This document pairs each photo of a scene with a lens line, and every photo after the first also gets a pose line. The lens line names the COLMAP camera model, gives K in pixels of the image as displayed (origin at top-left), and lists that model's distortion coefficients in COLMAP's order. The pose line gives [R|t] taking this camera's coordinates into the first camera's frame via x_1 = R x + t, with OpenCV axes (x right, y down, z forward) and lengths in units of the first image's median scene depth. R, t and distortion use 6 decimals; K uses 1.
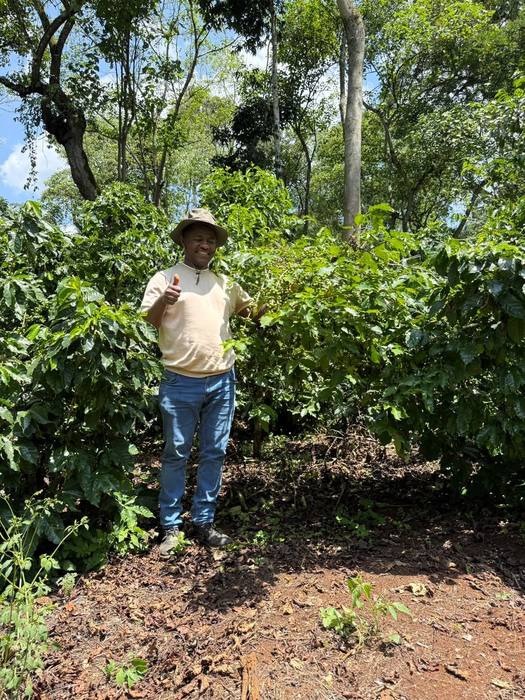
lens RADIAL K [[500.1, 0, 257.5], [0, 500.1, 353.2], [0, 0, 1]] dist [0.051005, -0.069628]
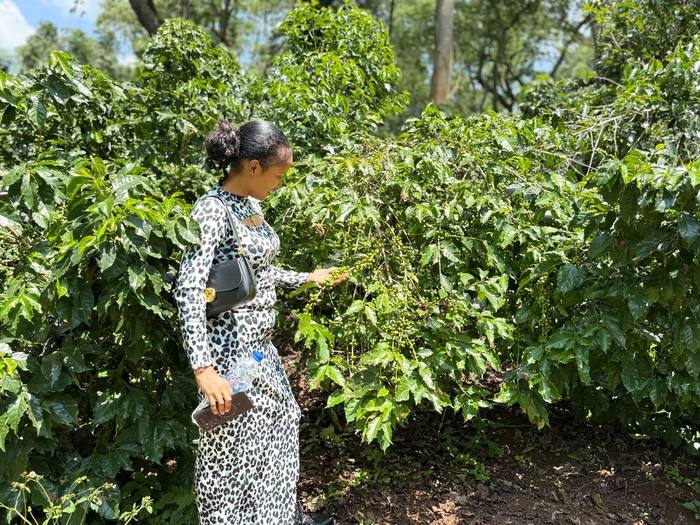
lens RADIAL K [[499.8, 0, 350.8], [0, 499.8, 269.9], [0, 0, 1]] dist [-0.007119, -0.002706]
pose [[0.998968, 0.008668, 0.044594, -0.033492], [-0.015433, 0.988002, 0.153669, -0.069077], [-0.042726, -0.154198, 0.987116, 0.142362]]
